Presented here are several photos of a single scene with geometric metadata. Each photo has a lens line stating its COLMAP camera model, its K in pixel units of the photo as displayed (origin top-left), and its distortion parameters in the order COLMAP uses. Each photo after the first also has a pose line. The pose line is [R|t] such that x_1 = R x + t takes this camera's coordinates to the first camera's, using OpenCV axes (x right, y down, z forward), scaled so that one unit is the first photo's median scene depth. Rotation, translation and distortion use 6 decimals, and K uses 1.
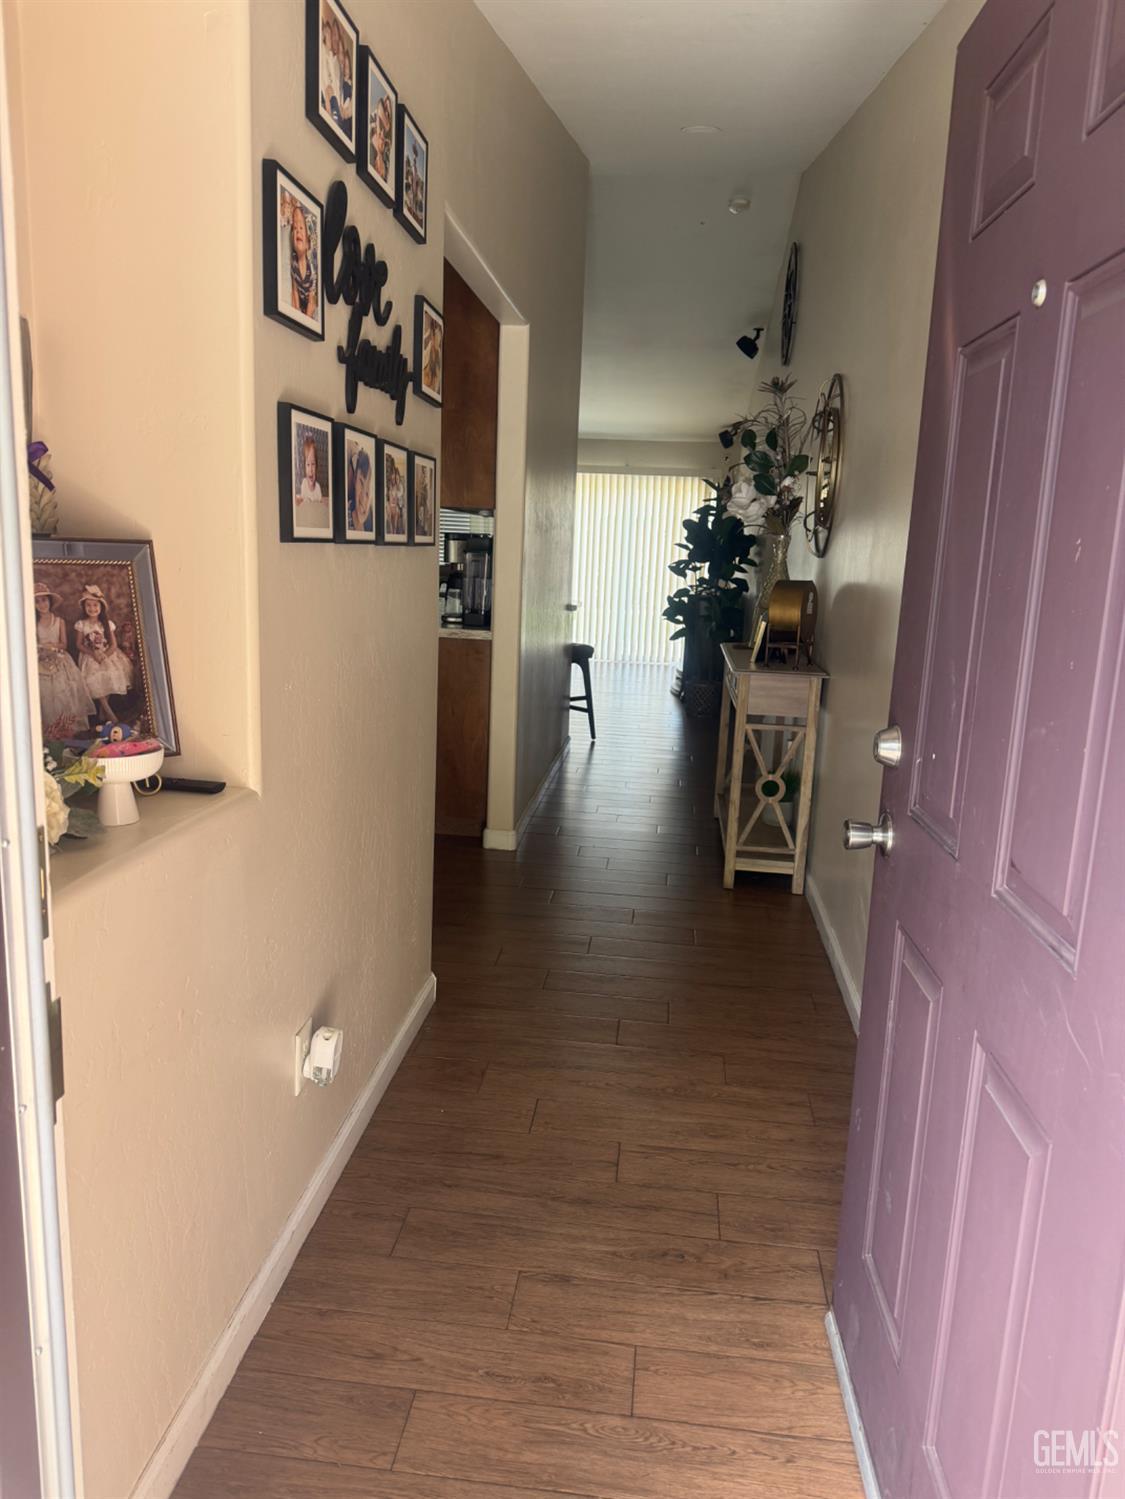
lens RADIAL K [[1048.0, 0, 556.4], [0, 1048.0, 749.8], [0, 0, 1]] dist [0.041598, -0.066383]
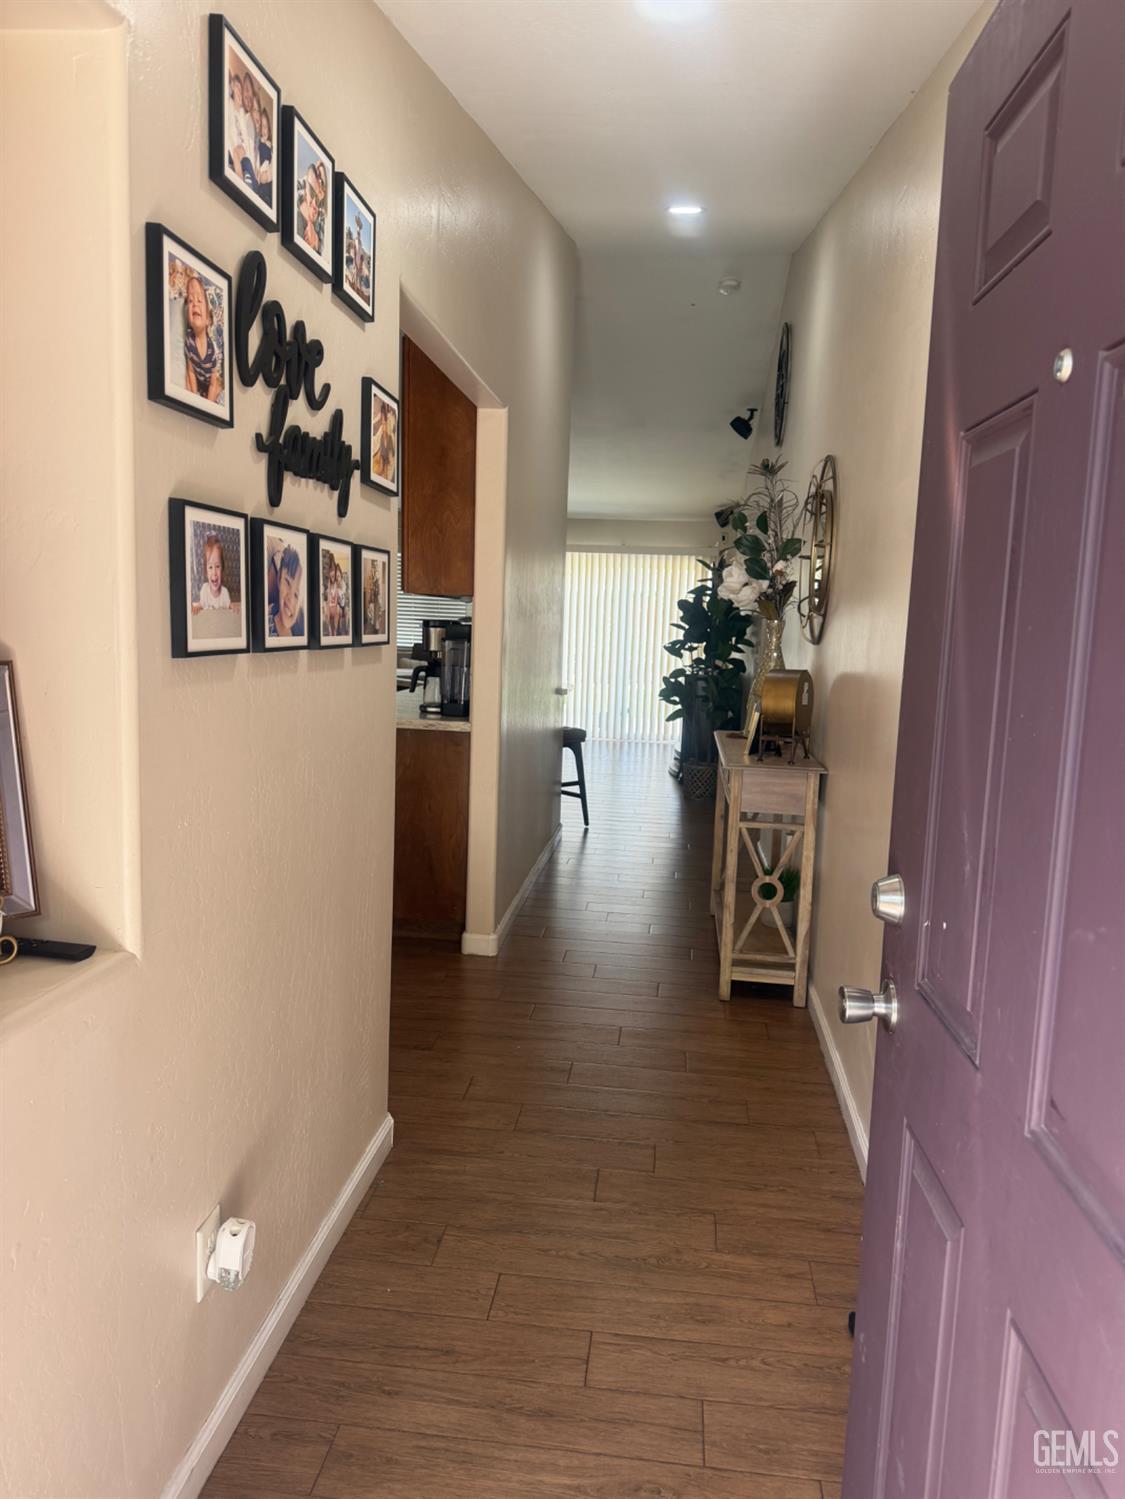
lens RADIAL K [[1048.0, 0, 556.8], [0, 1048.0, 758.5], [0, 0, 1]] dist [0.041598, -0.066383]
pose [[0.999974, -0.005398, -0.004816, 0.039116], [0.005098, 0.998163, -0.060378, -0.045072], [0.005133, 0.060352, 0.998164, 0.109379]]
